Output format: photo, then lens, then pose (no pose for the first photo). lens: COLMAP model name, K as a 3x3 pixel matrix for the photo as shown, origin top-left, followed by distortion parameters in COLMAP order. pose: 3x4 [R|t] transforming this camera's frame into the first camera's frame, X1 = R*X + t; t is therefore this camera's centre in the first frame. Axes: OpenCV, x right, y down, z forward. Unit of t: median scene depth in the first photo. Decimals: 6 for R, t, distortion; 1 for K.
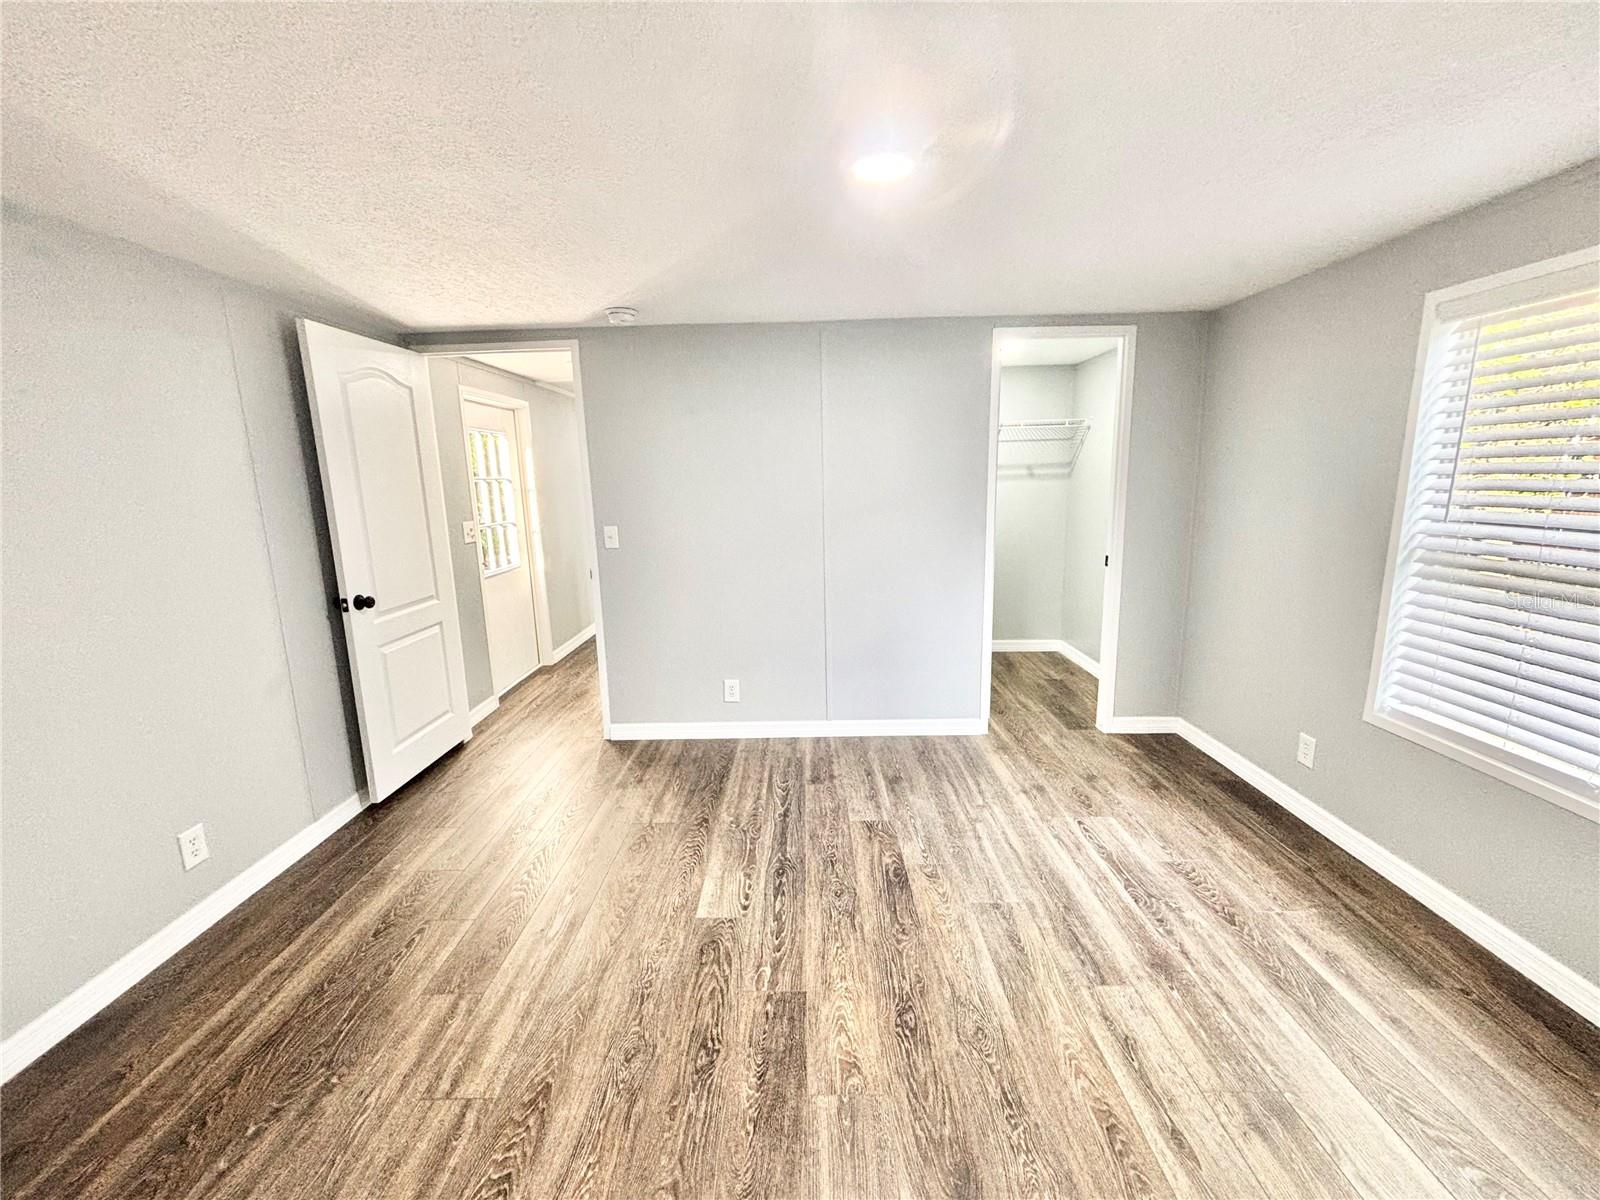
lens RADIAL K [[642.6, 0, 794.2], [0, 642.6, 594.7], [0, 0, 1]] dist [-0.001455, 0.000187]
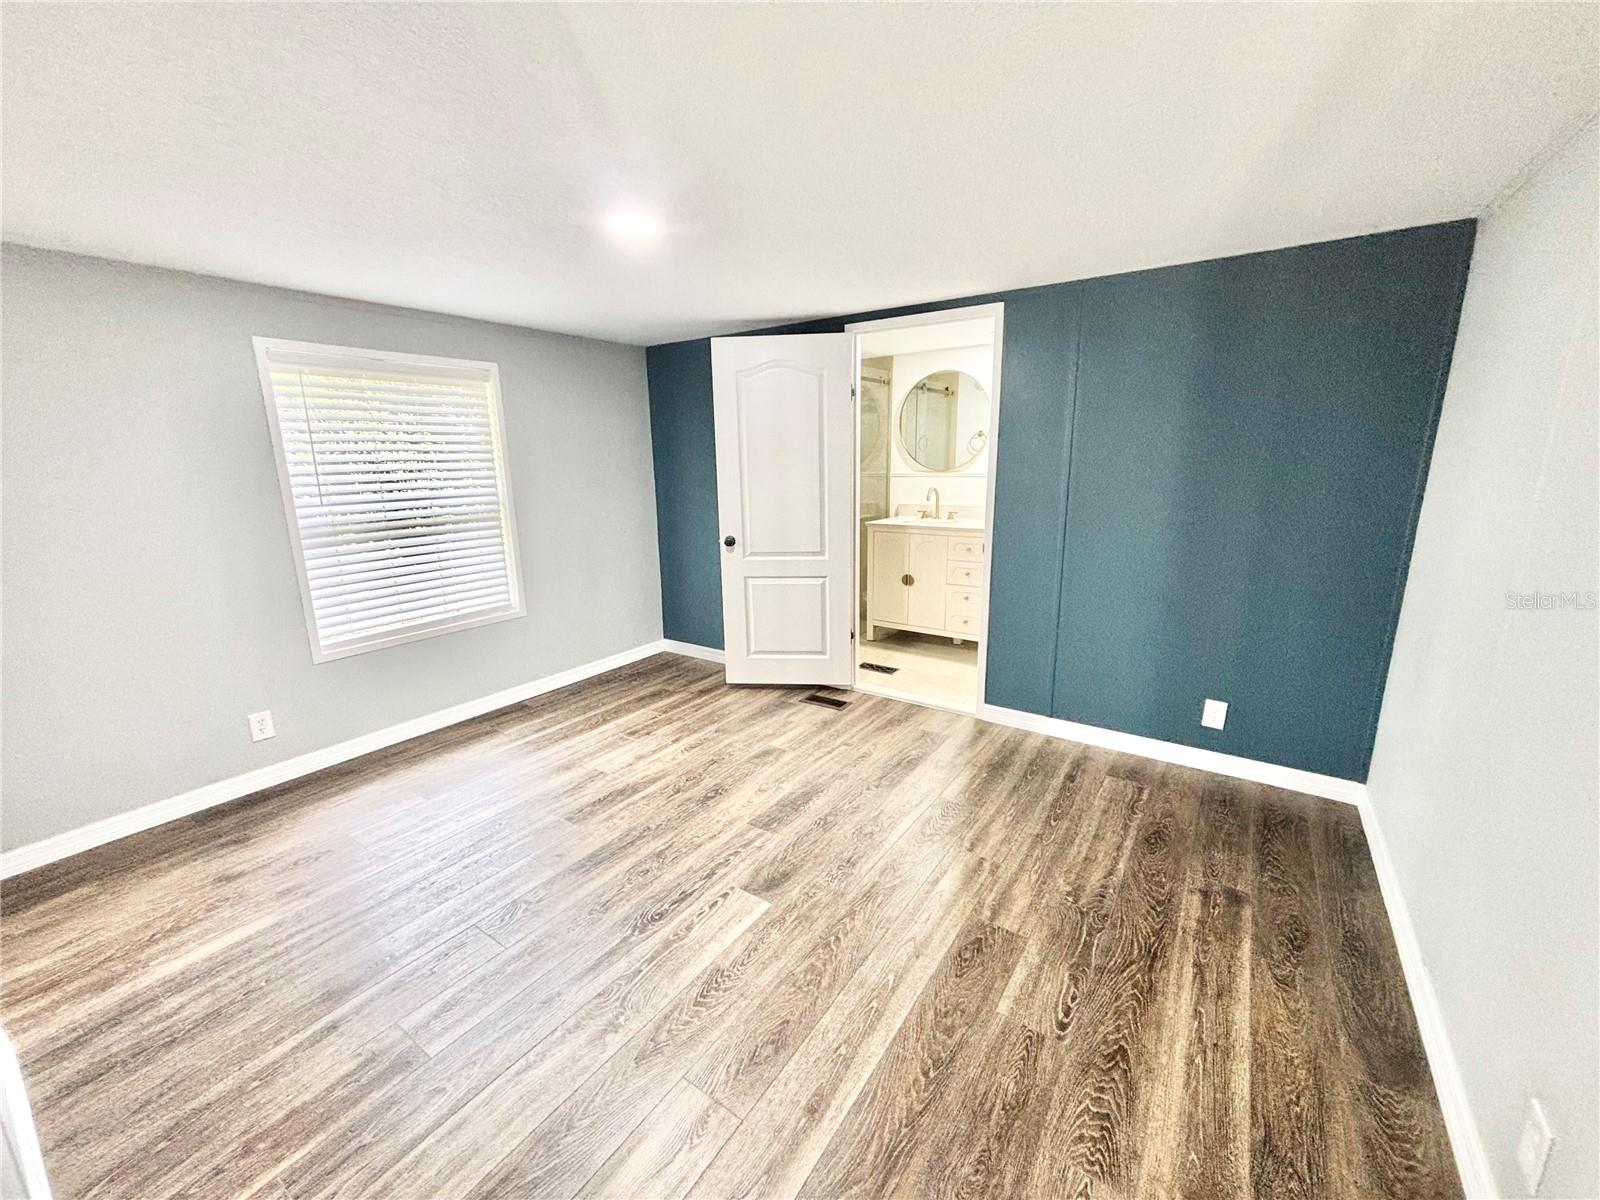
lens RADIAL K [[642.6, 0, 794.2], [0, 642.6, 594.7], [0, 0, 1]] dist [-0.001455, 0.000187]
pose [[-0.824855, -0.087495, 0.558532, -0.734172], [0.136984, 0.927580, 0.347608, -0.297504], [-0.548497, 0.363236, -0.753134, 1.645337]]
